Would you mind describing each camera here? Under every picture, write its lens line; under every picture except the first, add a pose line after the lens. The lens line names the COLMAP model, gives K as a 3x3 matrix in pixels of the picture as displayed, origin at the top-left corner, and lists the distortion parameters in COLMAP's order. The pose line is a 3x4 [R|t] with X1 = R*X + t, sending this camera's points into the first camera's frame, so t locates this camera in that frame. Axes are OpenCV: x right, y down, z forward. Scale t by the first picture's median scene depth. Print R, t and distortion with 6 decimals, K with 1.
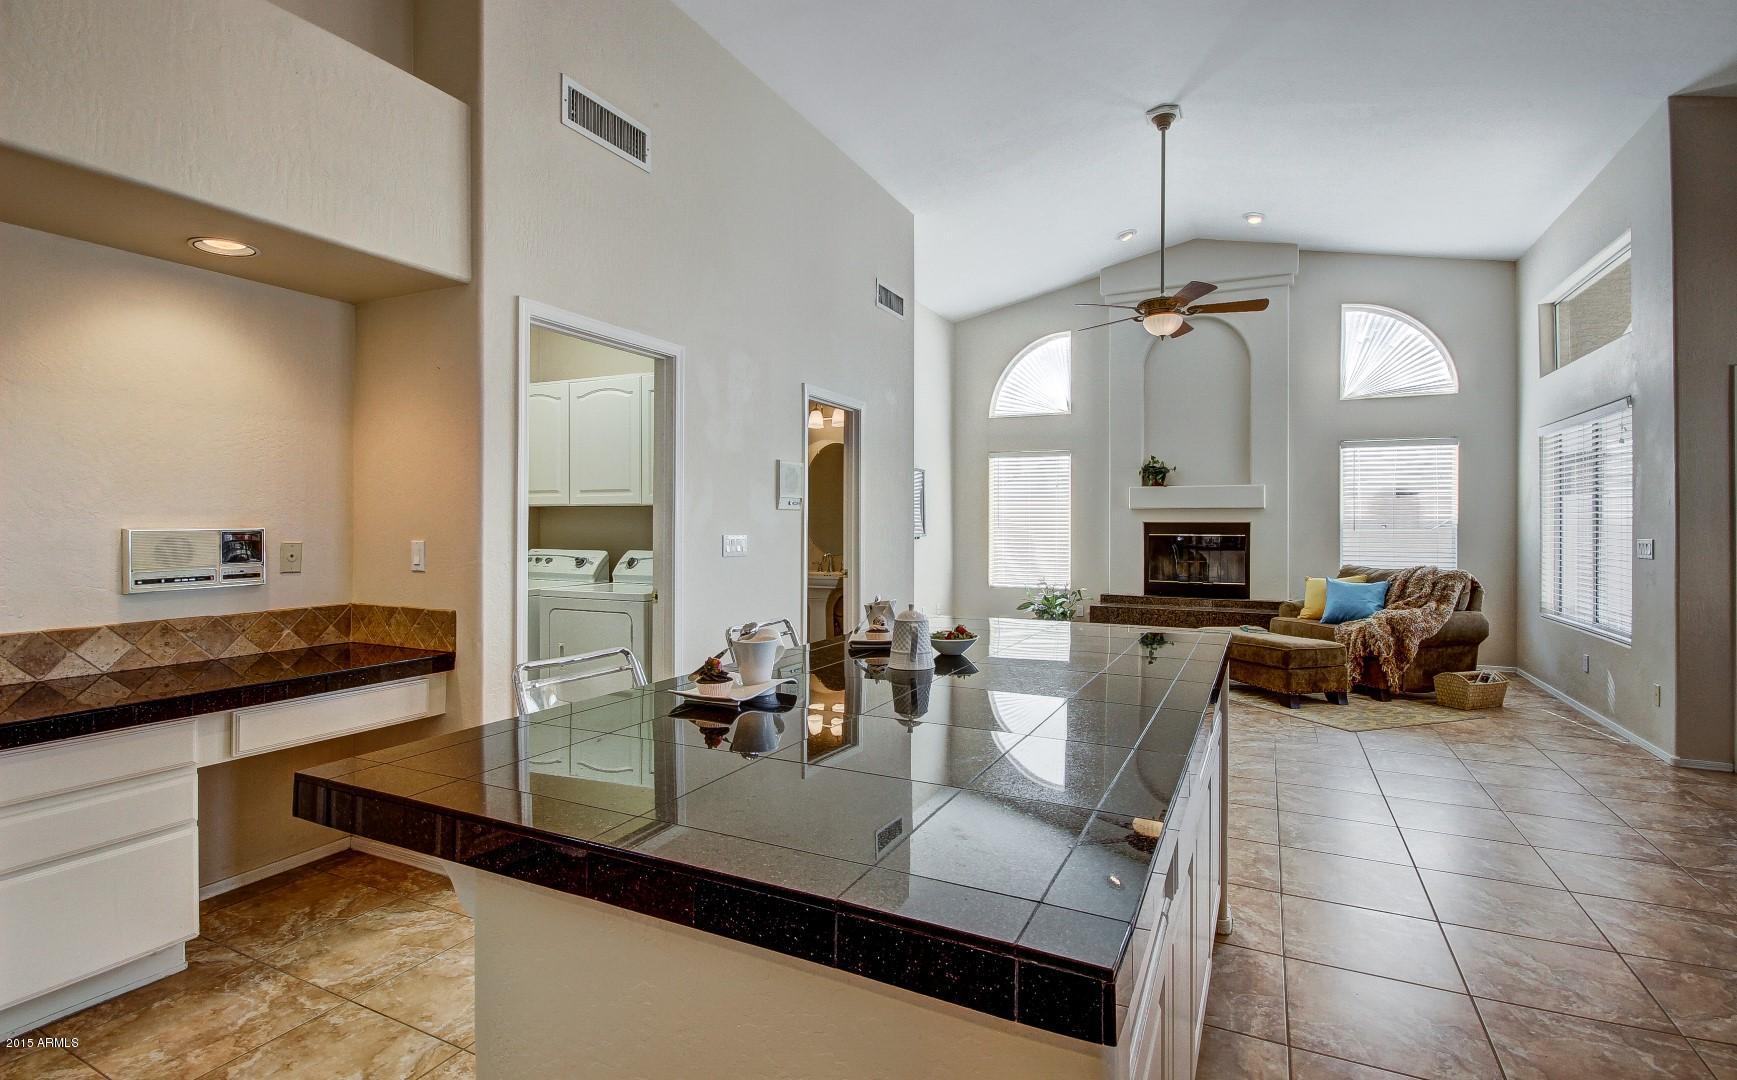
lens RADIAL K [[811.3, 0, 885.1], [0, 811.3, 525.7], [0, 0, 1]] dist [-0.003920, -0.001619]
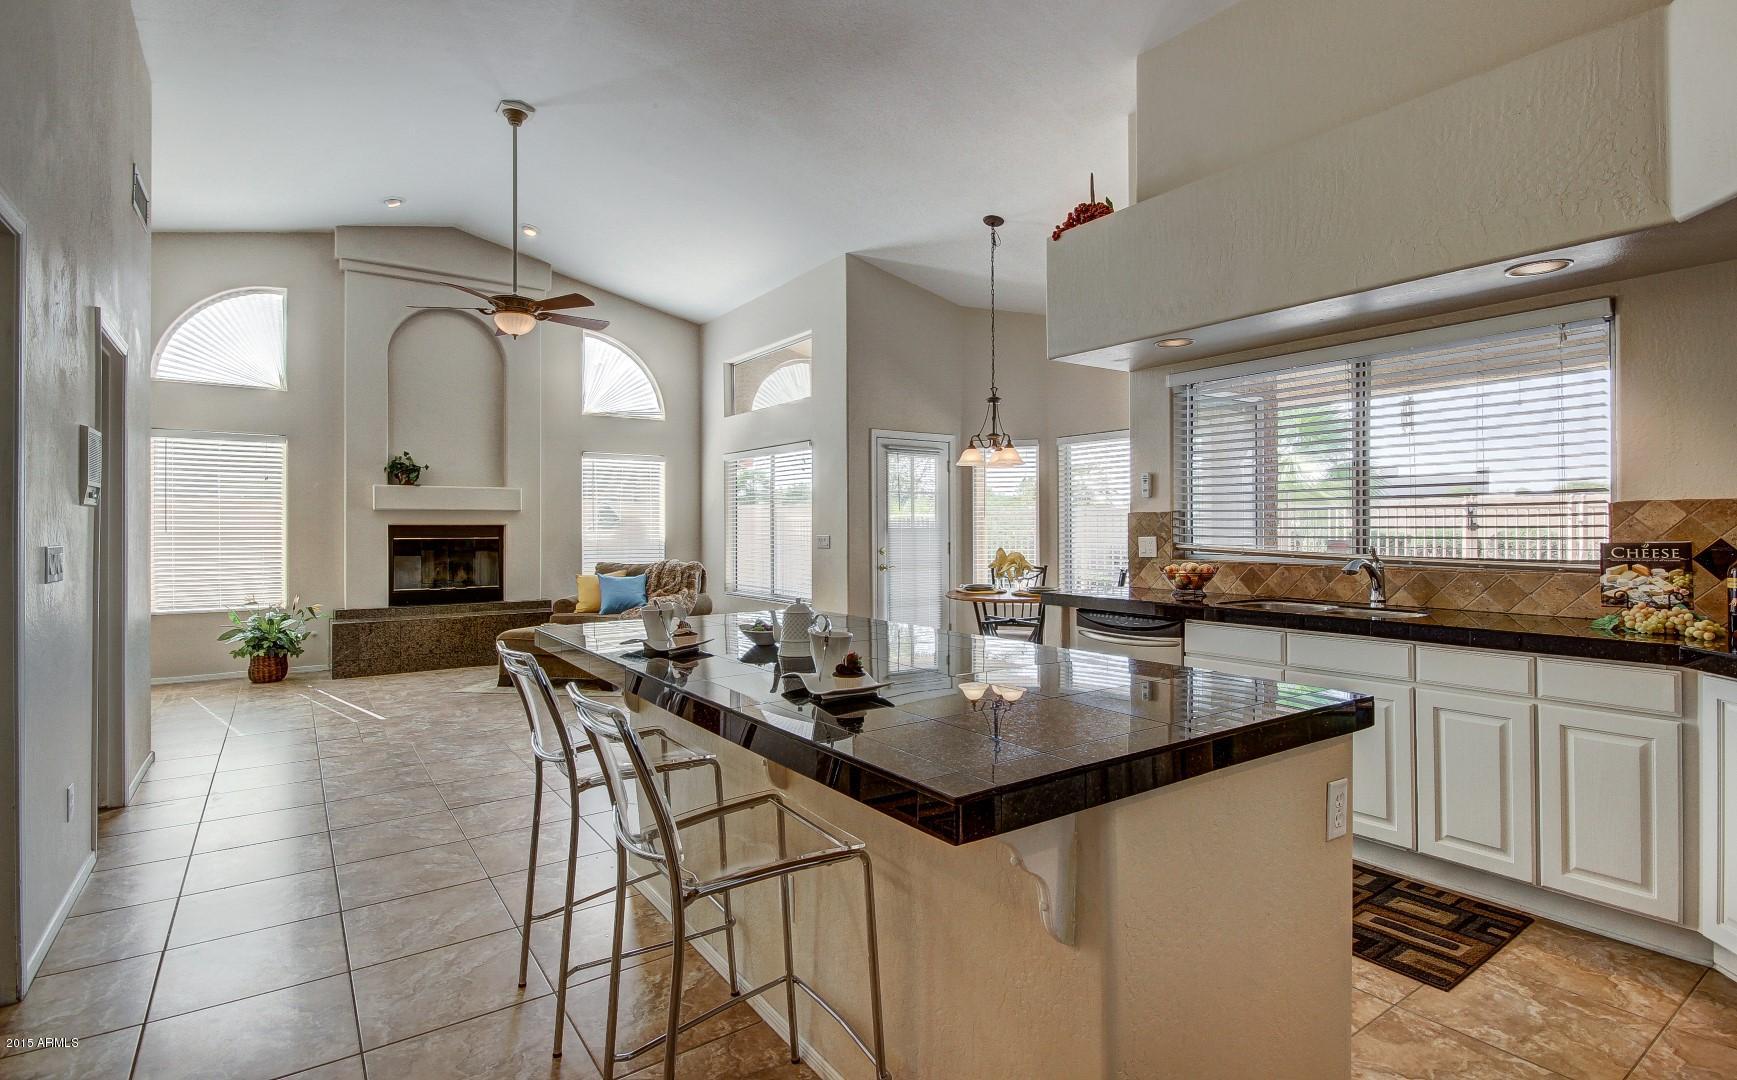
lens RADIAL K [[811.3, 0, 874.7], [0, 811.3, 521.5], [0, 0, 1]] dist [-0.003920, -0.001619]
pose [[0.491900, 0.001209, 0.870651, -0.239797], [0.005748, 0.999973, -0.004636, -0.000840], [-0.870633, 0.007285, 0.491880, 0.114121]]
